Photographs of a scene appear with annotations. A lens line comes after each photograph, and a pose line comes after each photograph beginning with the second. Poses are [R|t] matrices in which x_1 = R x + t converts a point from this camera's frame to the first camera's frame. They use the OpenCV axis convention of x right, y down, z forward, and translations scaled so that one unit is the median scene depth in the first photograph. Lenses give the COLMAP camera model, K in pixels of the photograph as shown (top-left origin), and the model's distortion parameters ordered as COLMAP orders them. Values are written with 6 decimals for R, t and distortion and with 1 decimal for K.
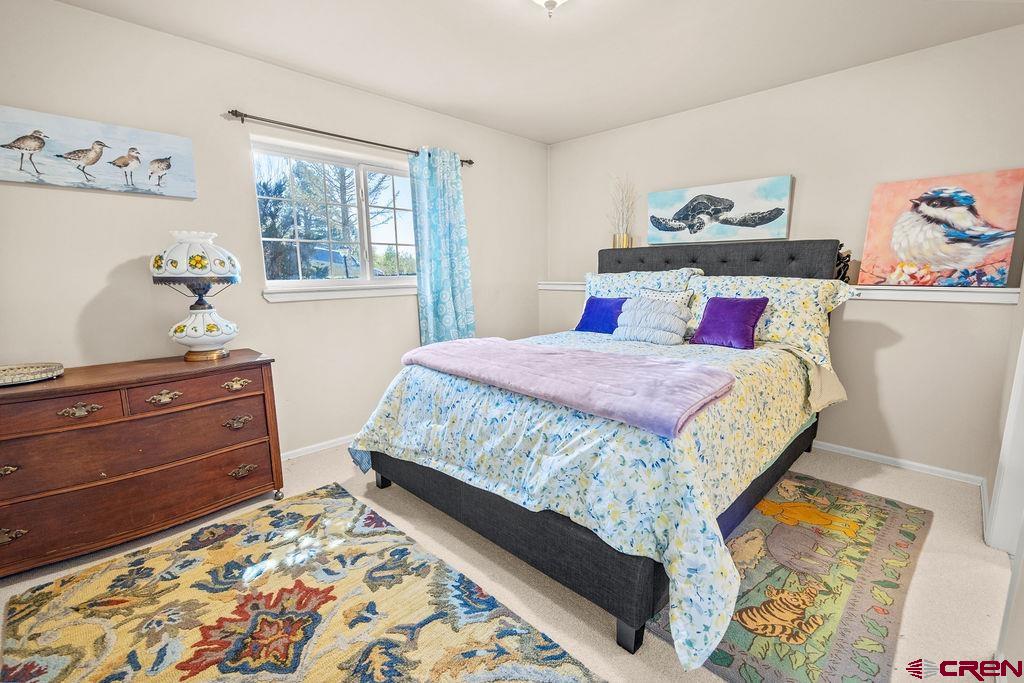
lens RADIAL K [[442.9, 0, 507.2], [0, 442.9, 346.6], [0, 0, 1]] dist [0.000750, 0.000222]
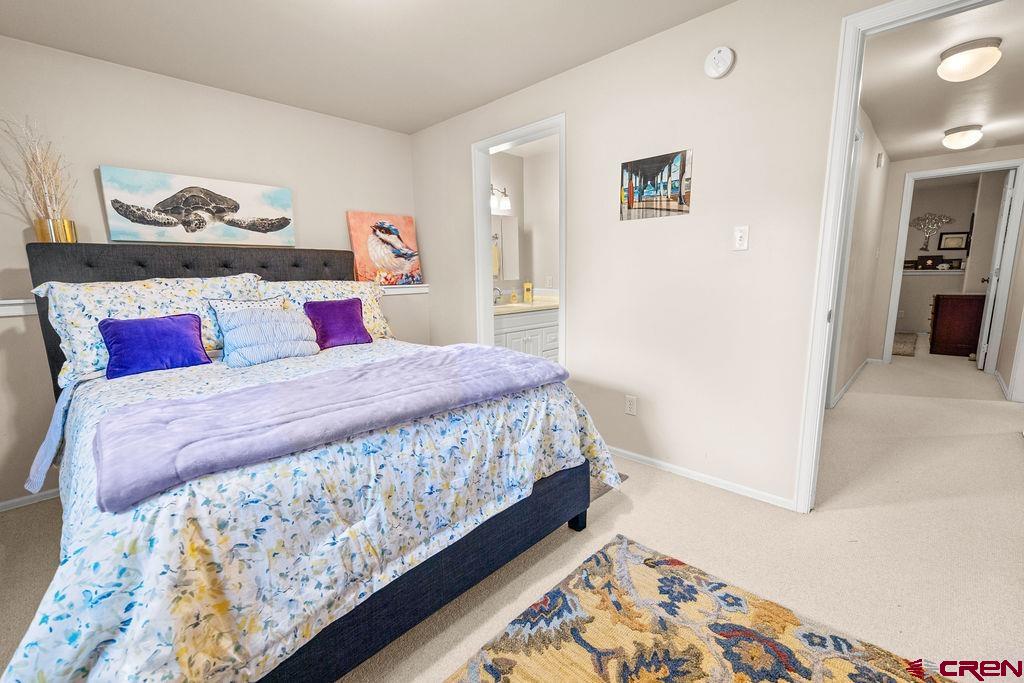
lens RADIAL K [[442.9, 0, 507.2], [0, 442.9, 346.6], [0, 0, 1]] dist [0.000750, 0.000222]
pose [[-0.008401, -0.158660, 0.987297, -0.628420], [0.184513, 0.970133, 0.157472, -0.102479], [-0.982794, 0.183492, 0.021125, 0.647843]]
